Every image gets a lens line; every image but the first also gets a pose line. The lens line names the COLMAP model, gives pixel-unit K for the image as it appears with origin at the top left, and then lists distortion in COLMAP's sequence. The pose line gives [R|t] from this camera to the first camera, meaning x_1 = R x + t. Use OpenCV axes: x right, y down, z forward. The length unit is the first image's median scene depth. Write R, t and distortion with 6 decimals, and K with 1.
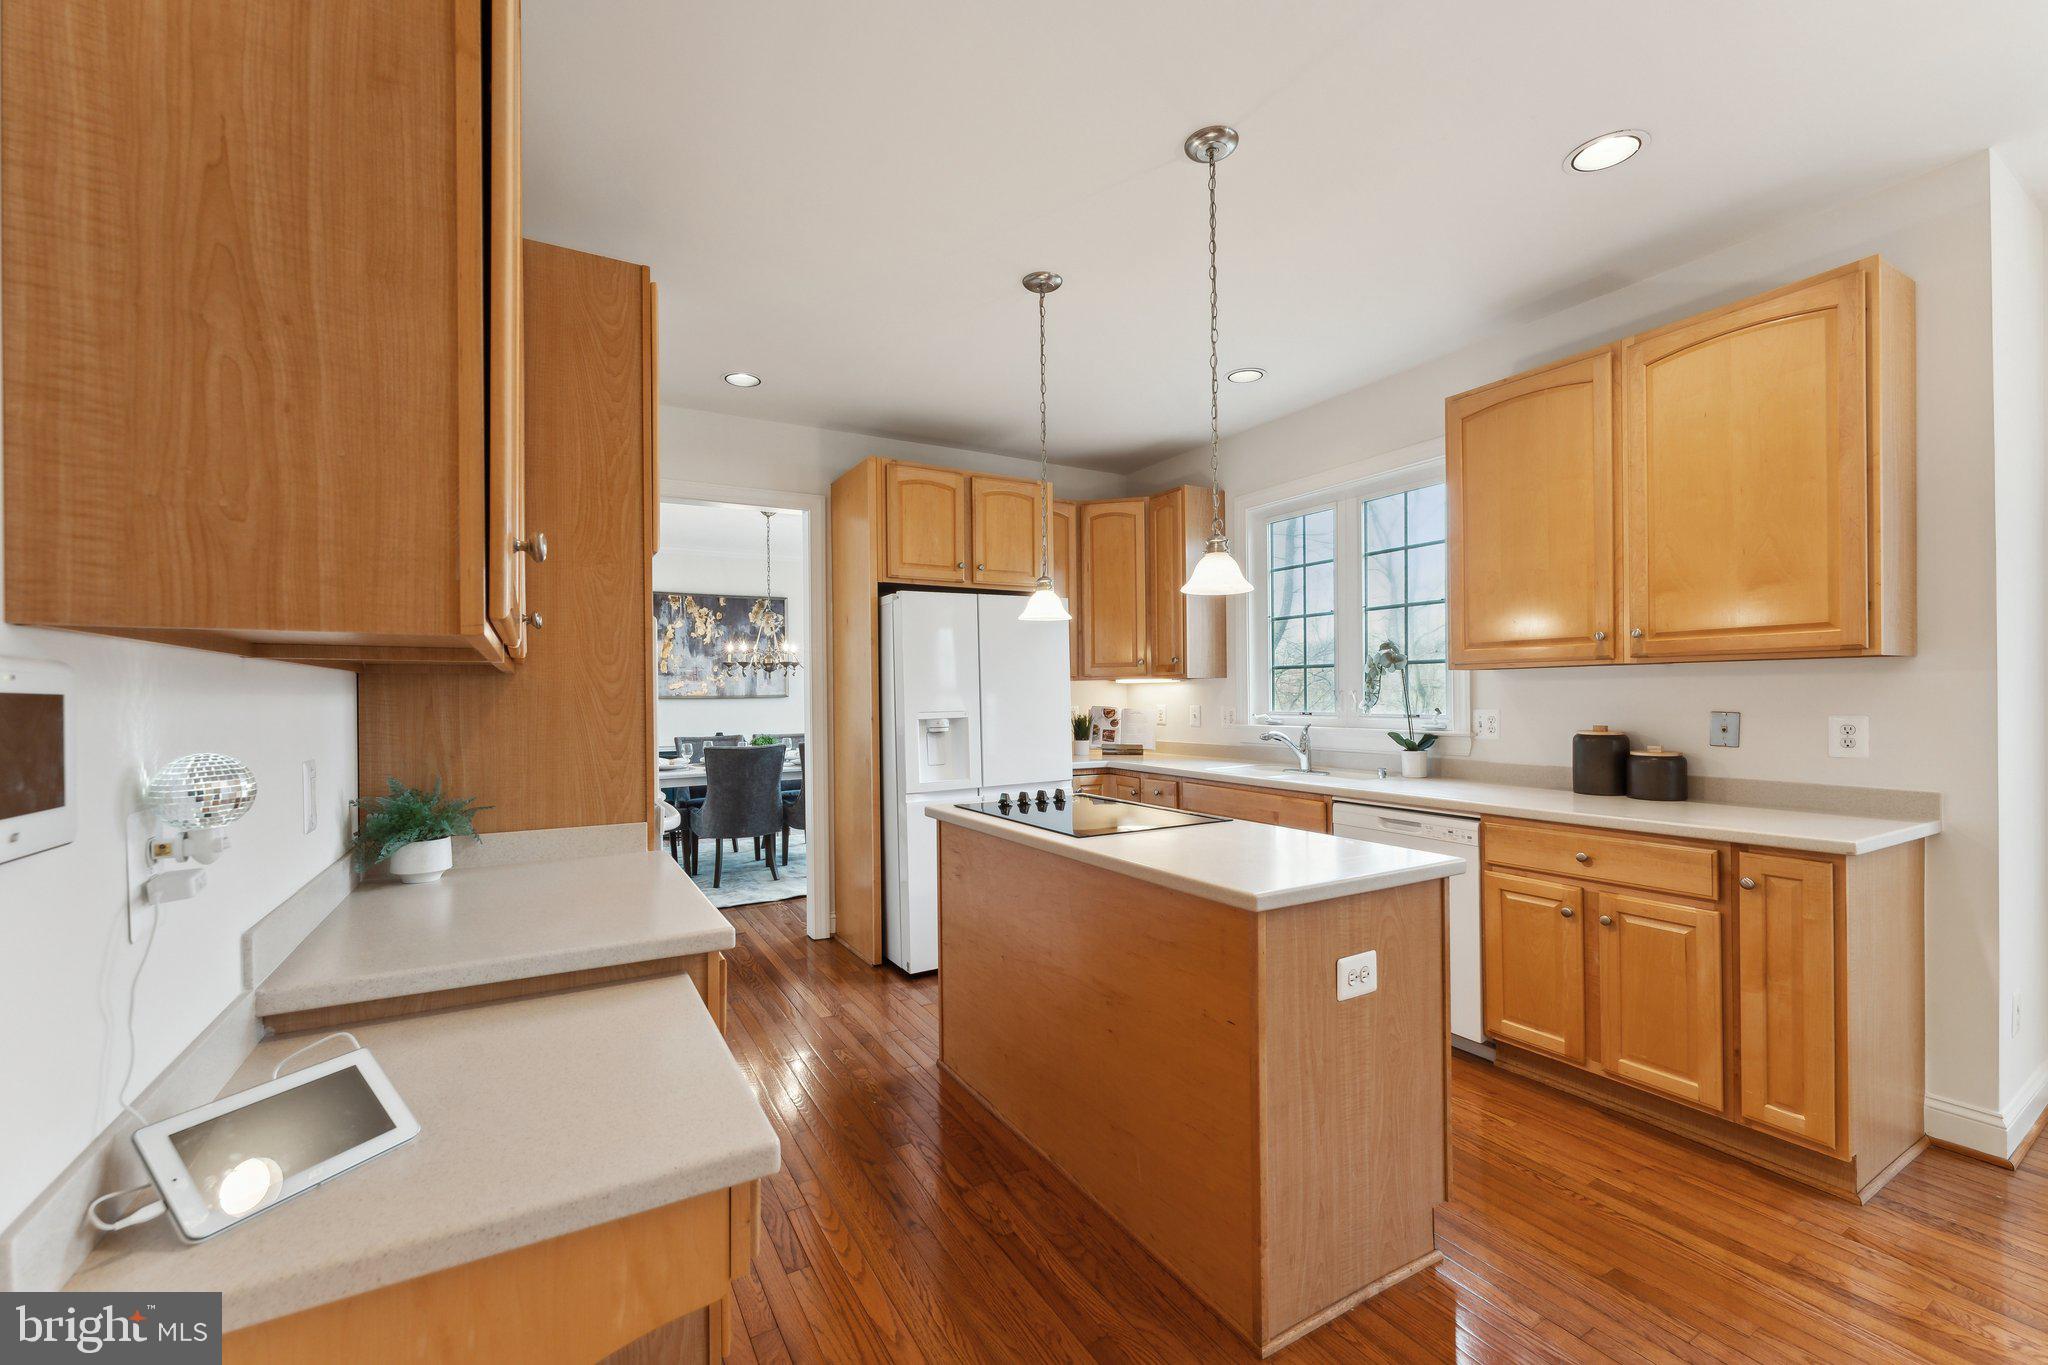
lens RADIAL K [[833.1, 0, 1017.9], [0, 833.1, 699.7], [0, 0, 1]] dist [-0.000151, -0.000320]
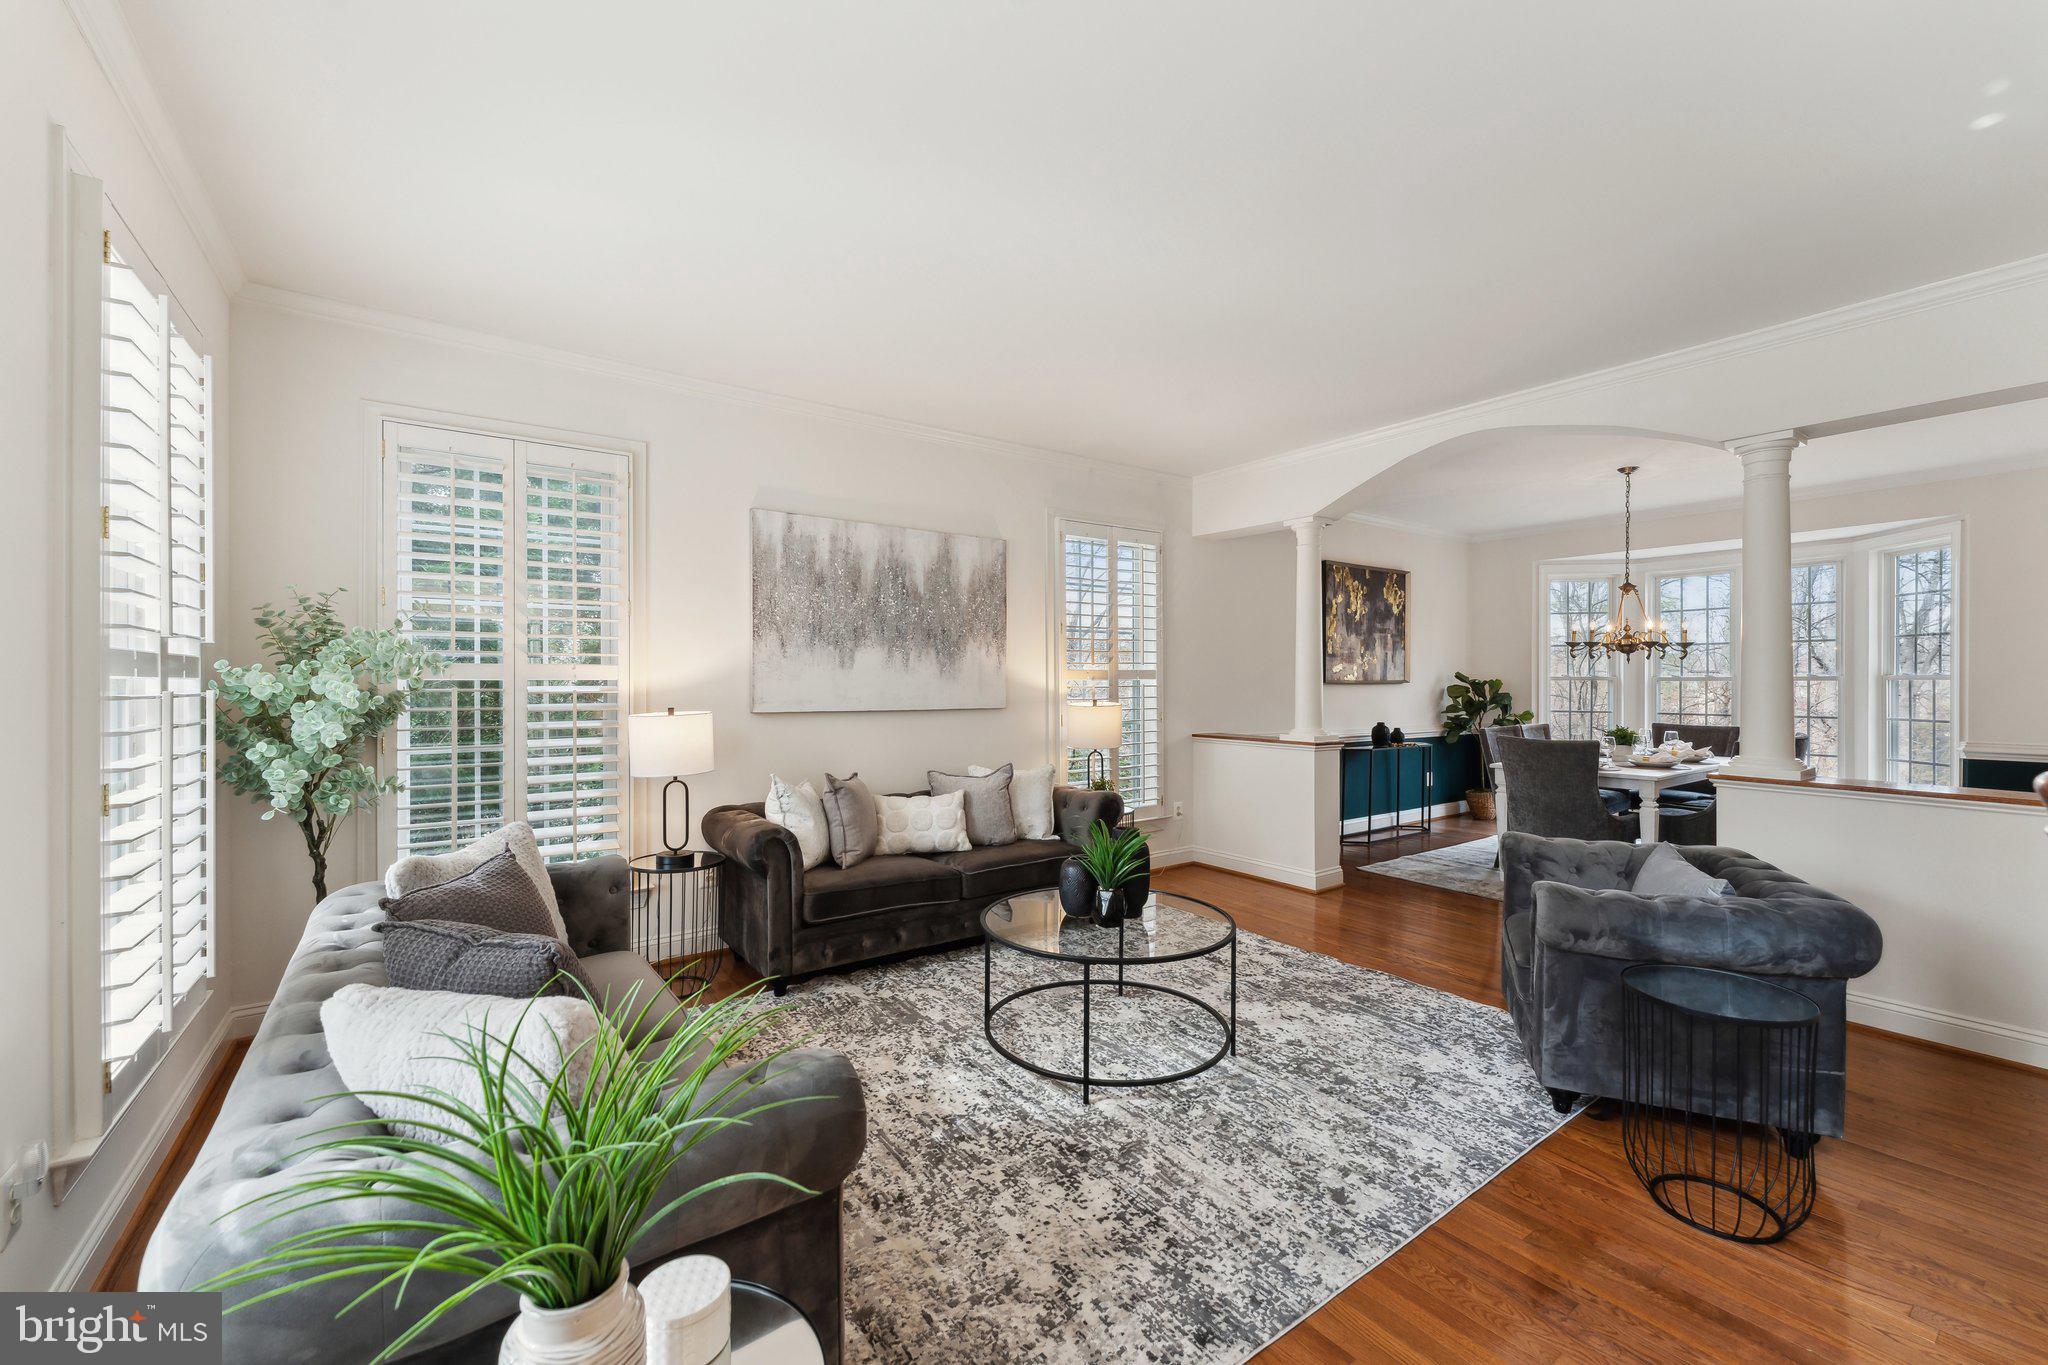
lens RADIAL K [[833.1, 0, 1021.1], [0, 833.1, 678.5], [0, 0, 1]] dist [-0.000151, -0.000320]
pose [[0.995795, 0.010641, 0.090987, -0.807536], [-0.009762, 0.999901, -0.010098, 0.005503], [-0.091085, 0.009167, 0.995801, 0.156587]]
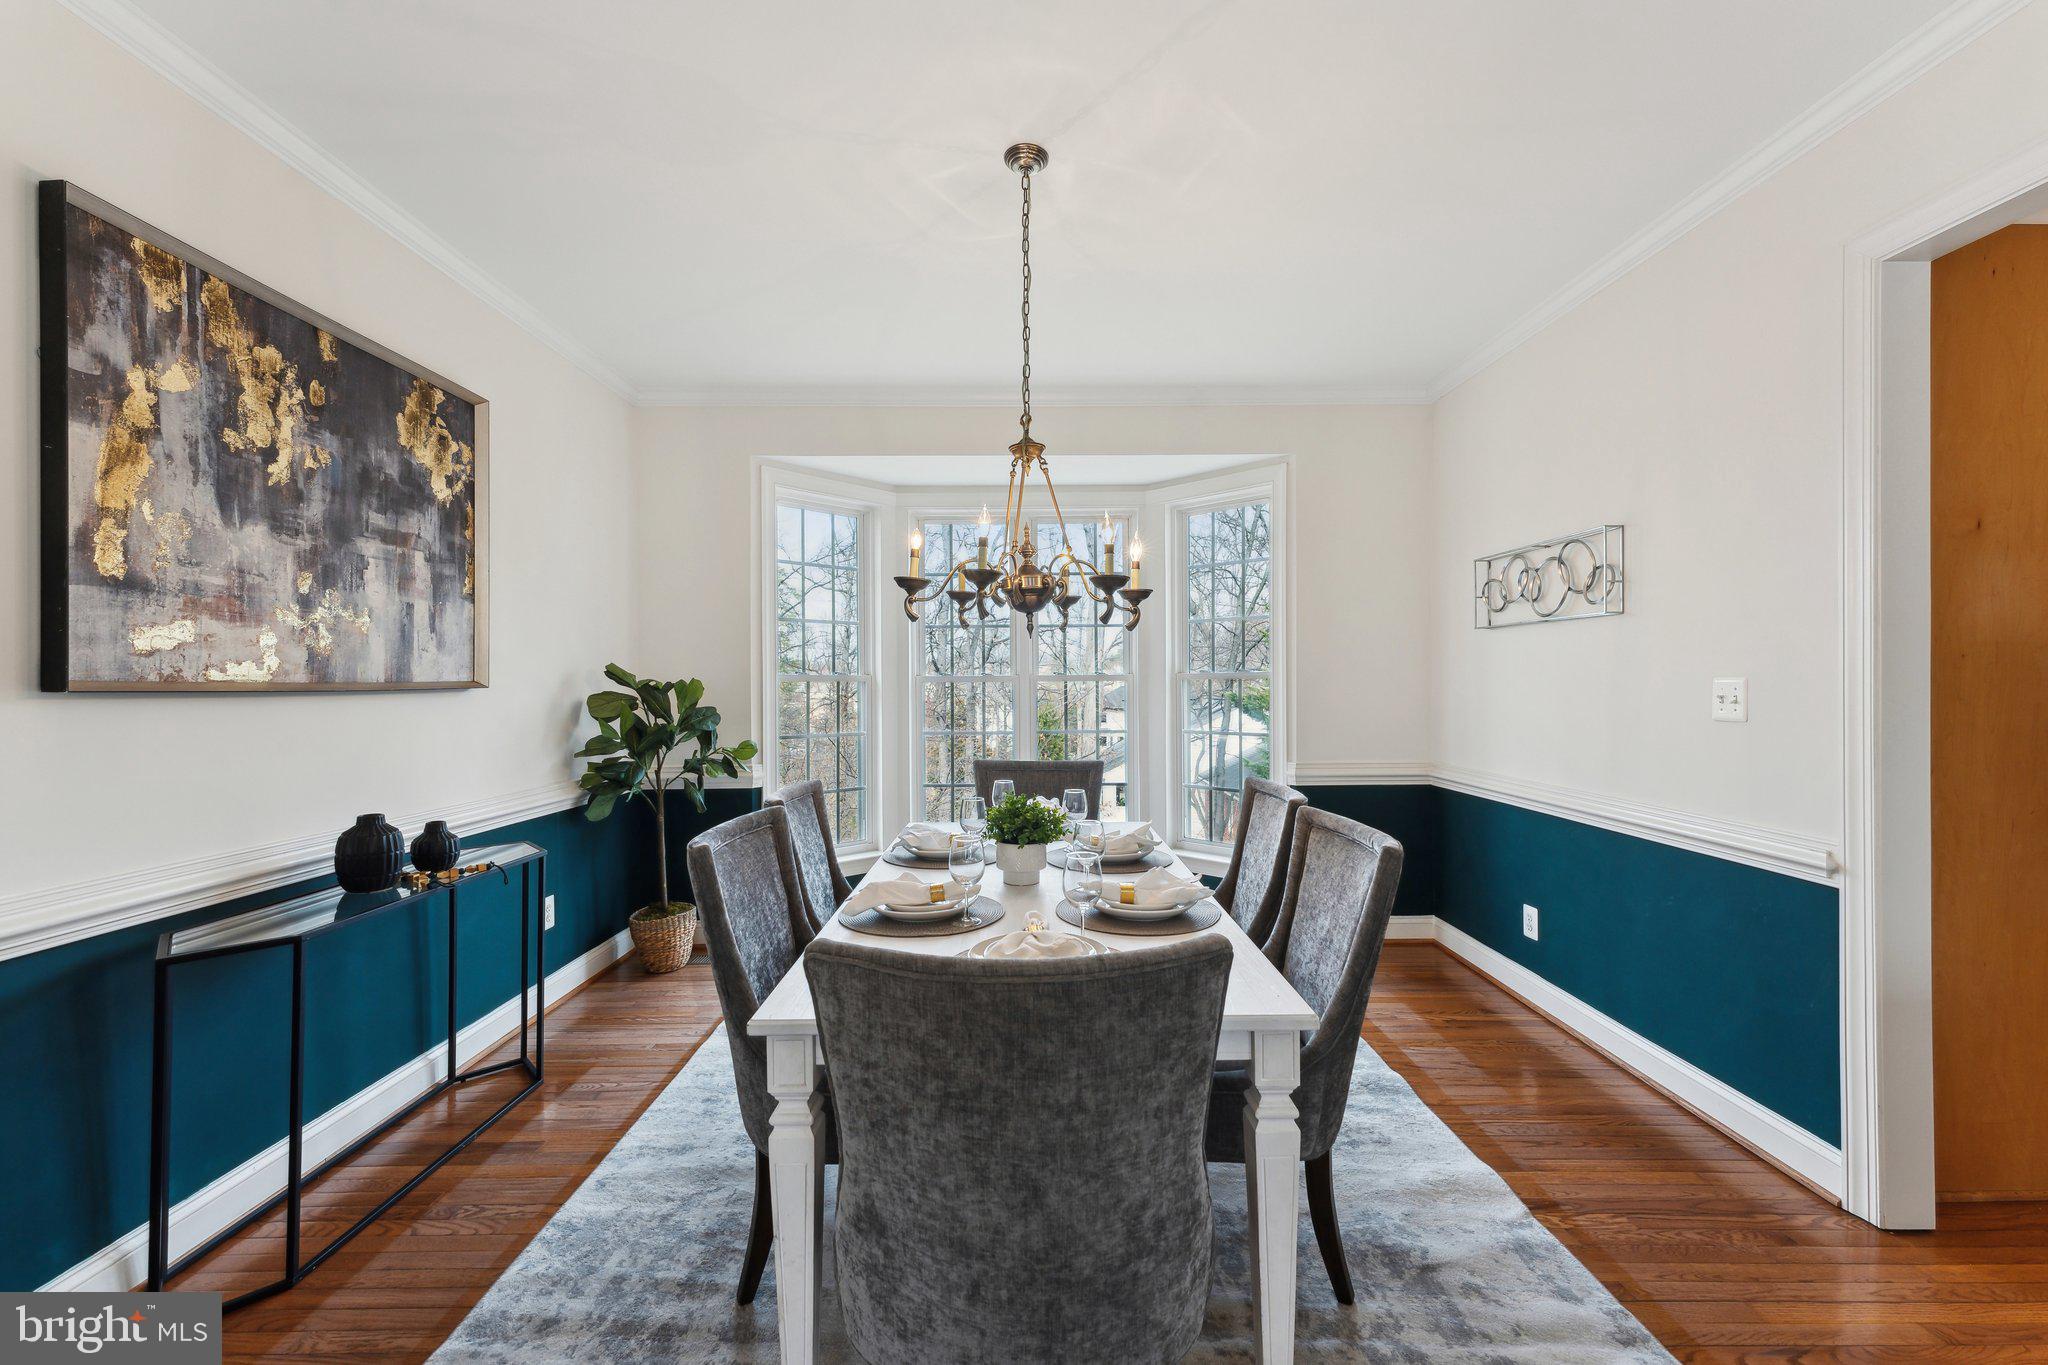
lens RADIAL K [[833.1, 0, 1033.1], [0, 833.1, 686.4], [0, 0, 1]] dist [-0.000151, -0.000320]
pose [[0.503470, 0.004636, 0.864000, -0.481304], [0.005818, 0.999945, -0.008755, 0.000397], [-0.863993, 0.009435, 0.503415, 0.661351]]
